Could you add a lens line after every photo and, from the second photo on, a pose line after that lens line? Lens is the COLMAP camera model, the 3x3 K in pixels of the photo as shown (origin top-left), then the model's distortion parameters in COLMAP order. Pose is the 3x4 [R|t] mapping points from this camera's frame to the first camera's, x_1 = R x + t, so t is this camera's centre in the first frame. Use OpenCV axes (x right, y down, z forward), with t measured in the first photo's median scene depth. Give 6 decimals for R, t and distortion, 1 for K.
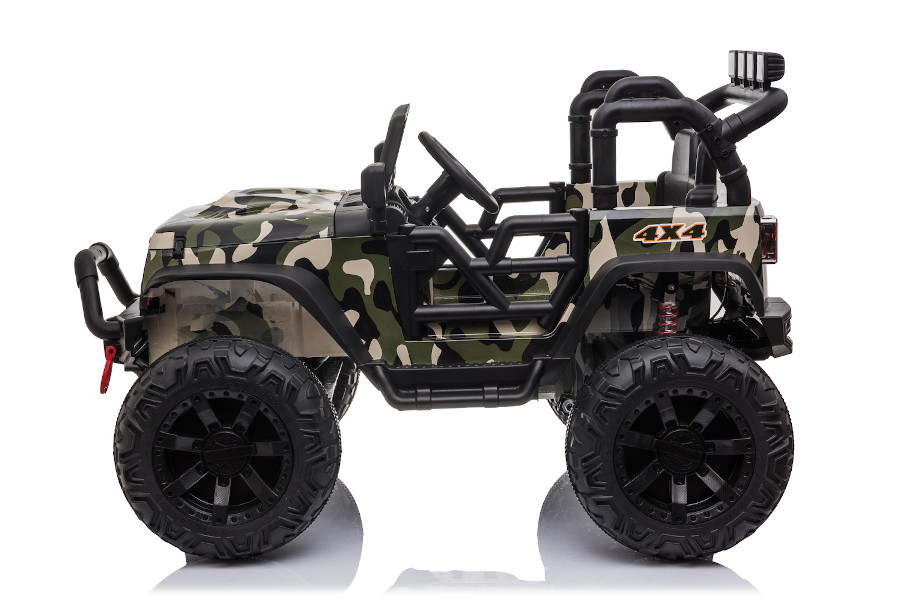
lens RADIAL K [[1643.5, 0, 450.0], [0, 1643.5, 300.5], [0, 0, 1]] dist [-0.002904, -0.025631]
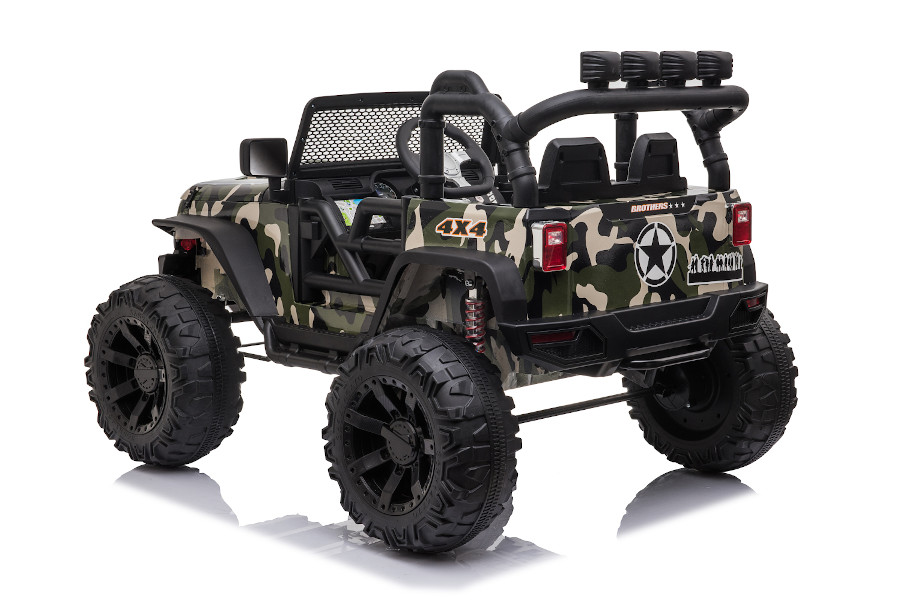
lens RADIAL K [[1643.5, 0, 450.0], [0, 1643.5, 300.5], [0, 0, 1]] dist [-0.002904, -0.025631]
pose [[0.703434, 0.131676, -0.698457, 0.826938], [-0.123675, 0.990374, 0.062153, -0.058533], [0.699918, 0.042661, 0.712948, 0.290289]]
